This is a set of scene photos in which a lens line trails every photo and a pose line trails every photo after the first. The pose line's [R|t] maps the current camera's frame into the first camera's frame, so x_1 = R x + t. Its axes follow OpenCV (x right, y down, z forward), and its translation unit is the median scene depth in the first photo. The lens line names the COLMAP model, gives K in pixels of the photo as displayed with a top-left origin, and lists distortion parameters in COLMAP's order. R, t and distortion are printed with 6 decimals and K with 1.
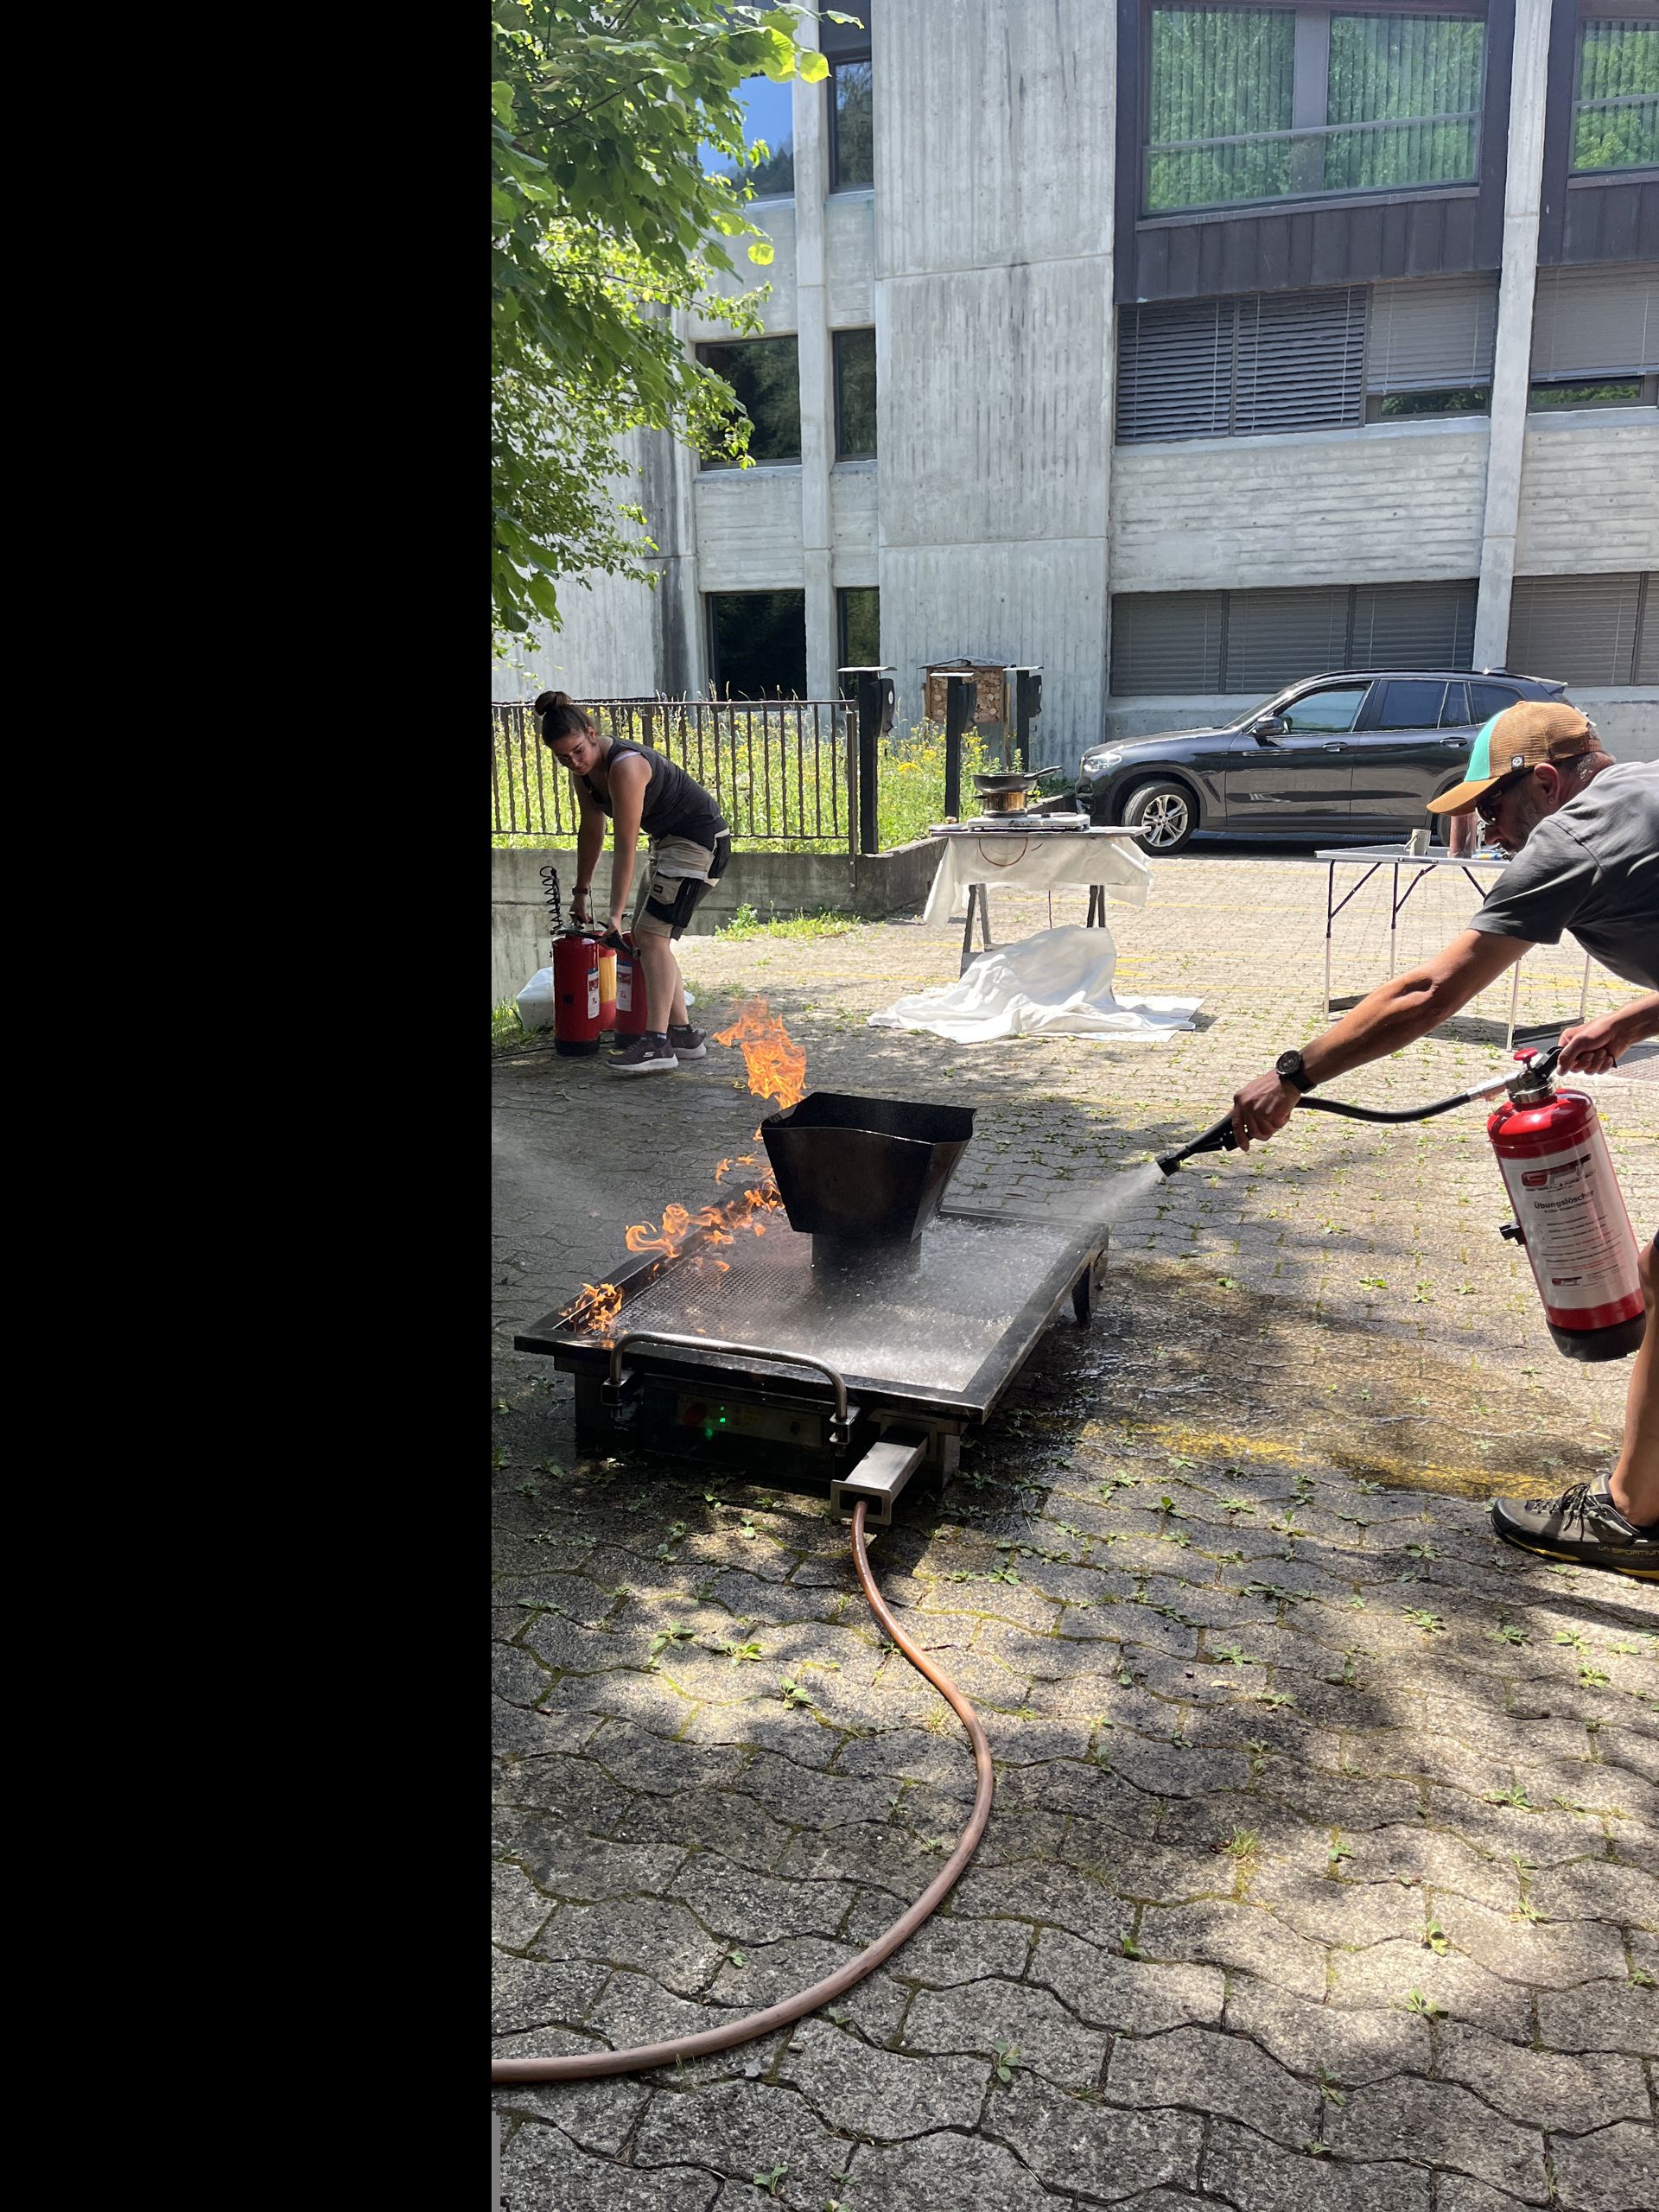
lens RADIAL K [[1690.1, 0, 866.4], [0, 1690.1, 1110.2], [0, 0, 1]] dist [0.066113, -0.064155]
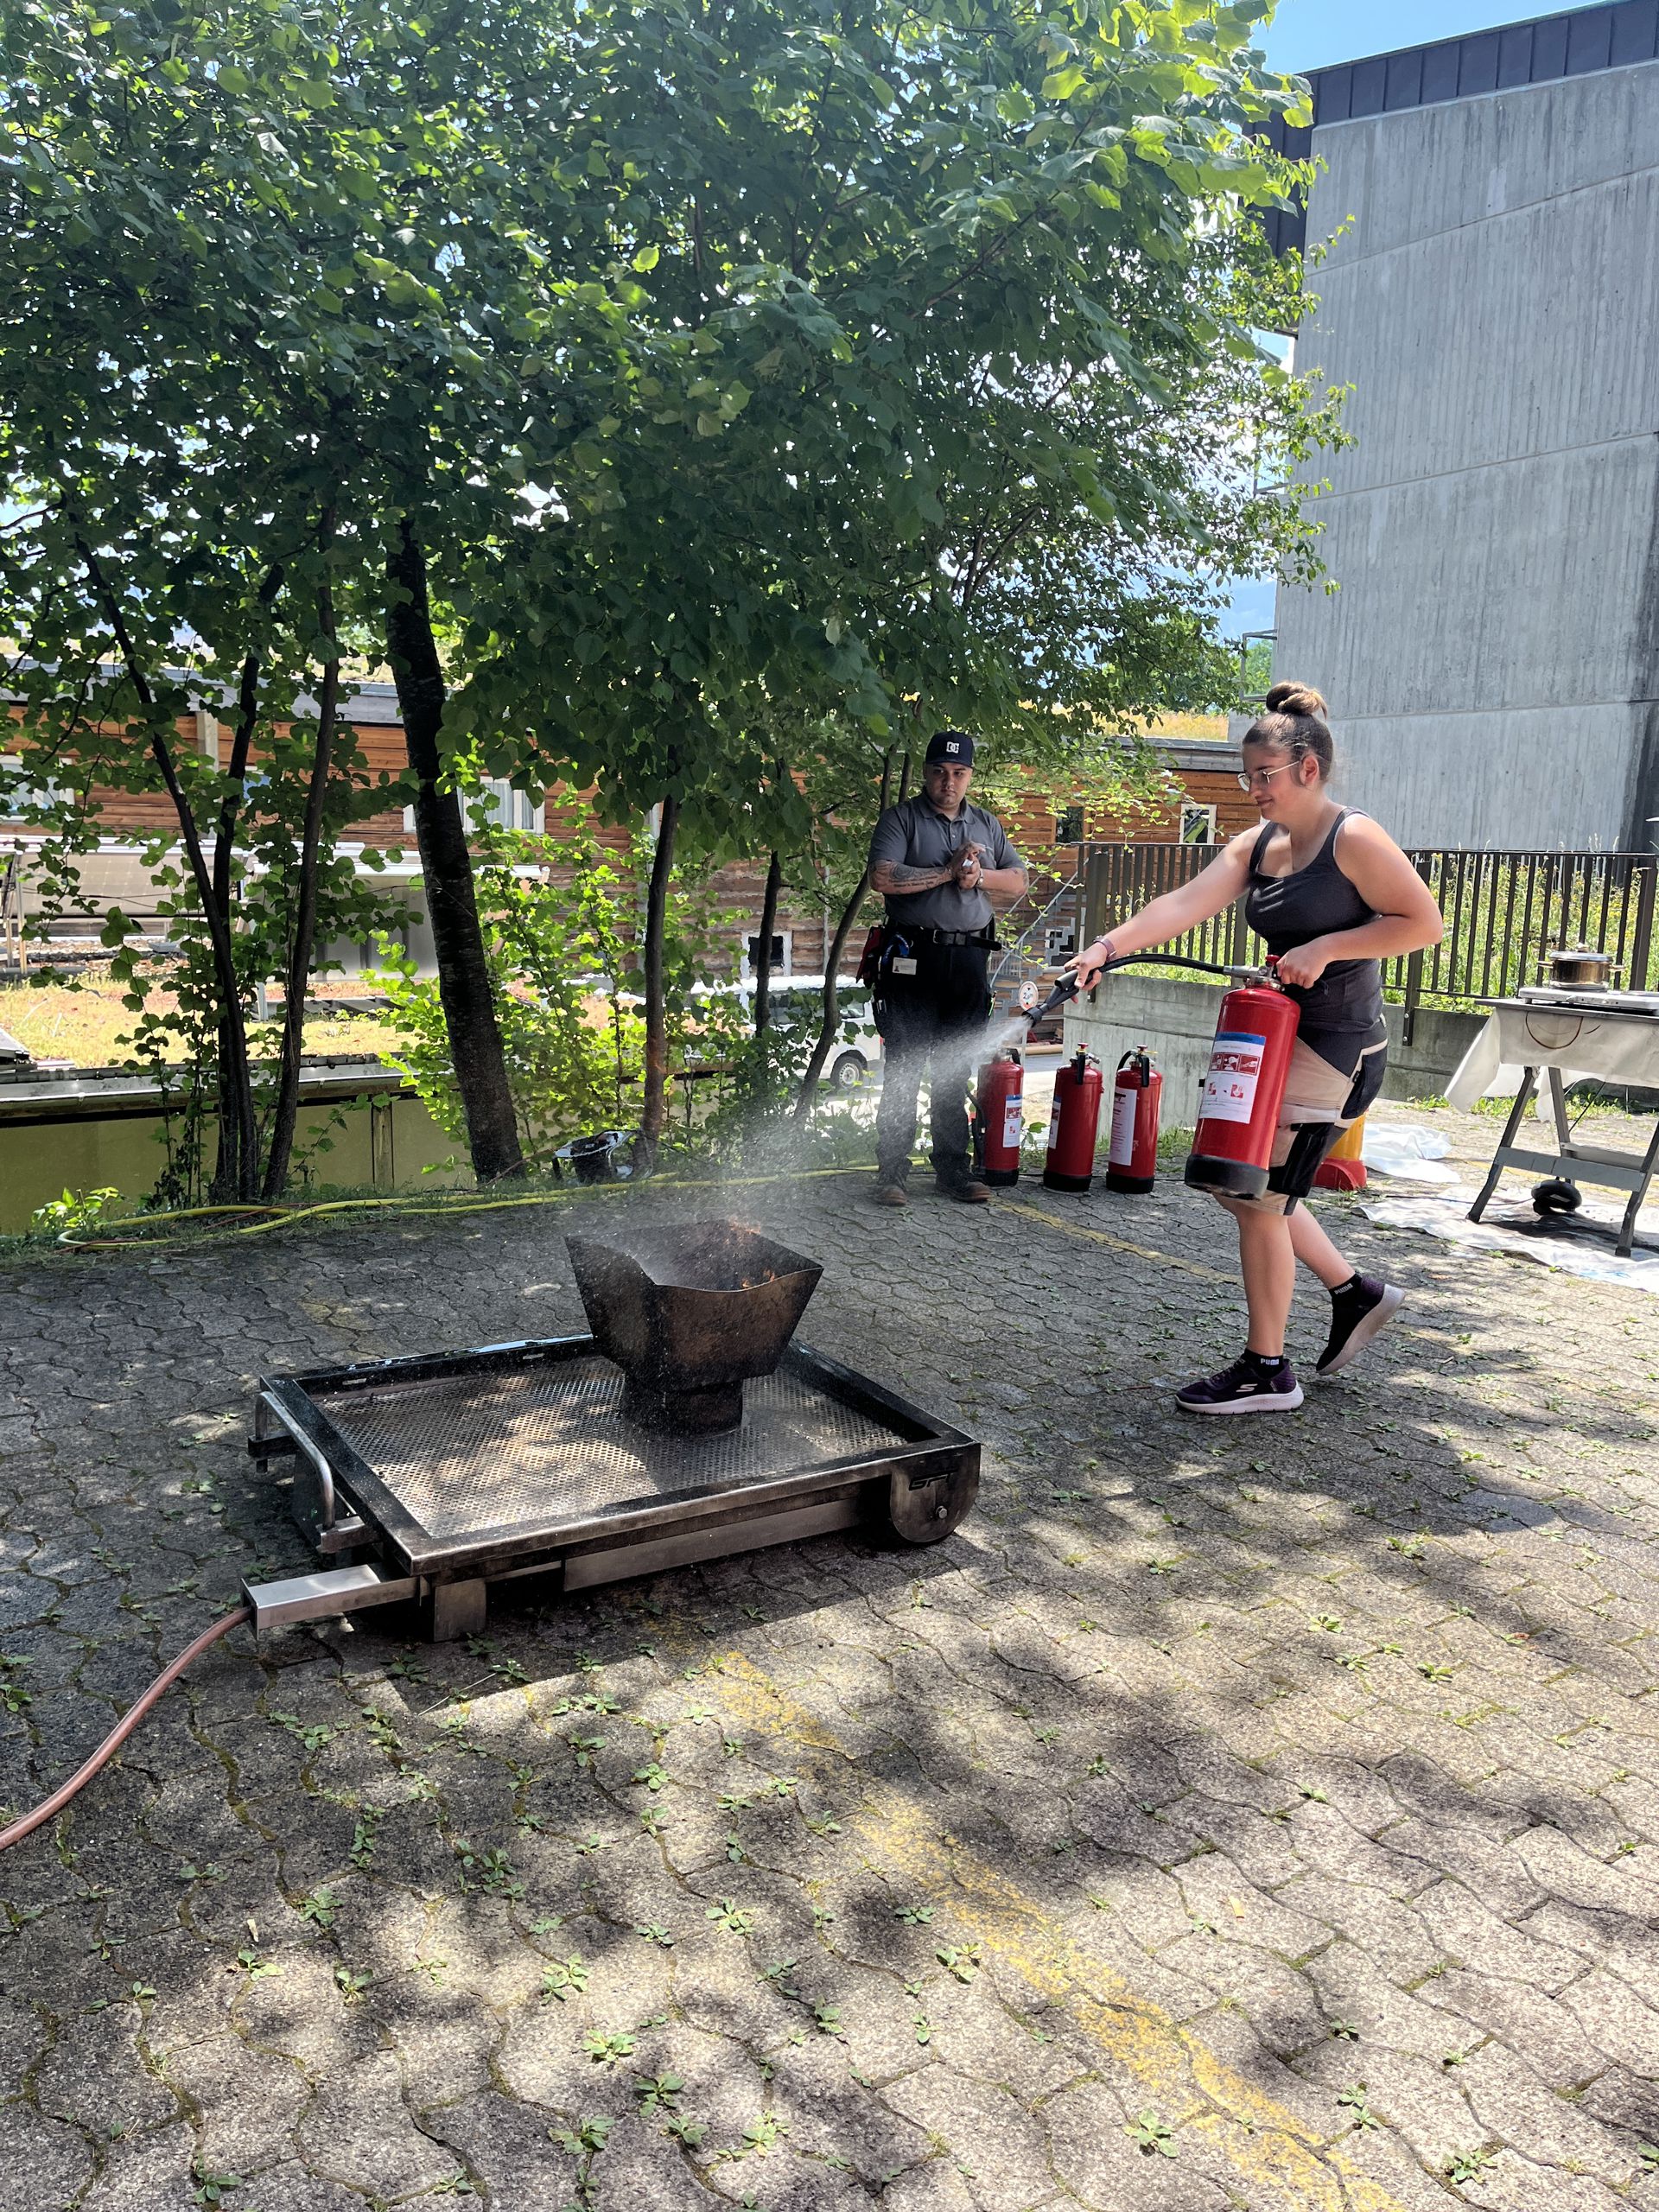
lens RADIAL K [[1670.2, 0, 832.9], [0, 1670.2, 1122.9], [0, 0, 1]] dist [0.064797, -0.094919]
pose [[0.778417, 0.141889, -0.611503, 0.132850], [-0.188167, 0.982068, -0.011656, -0.014582], [0.598883, 0.124138, 0.791157, 0.066443]]
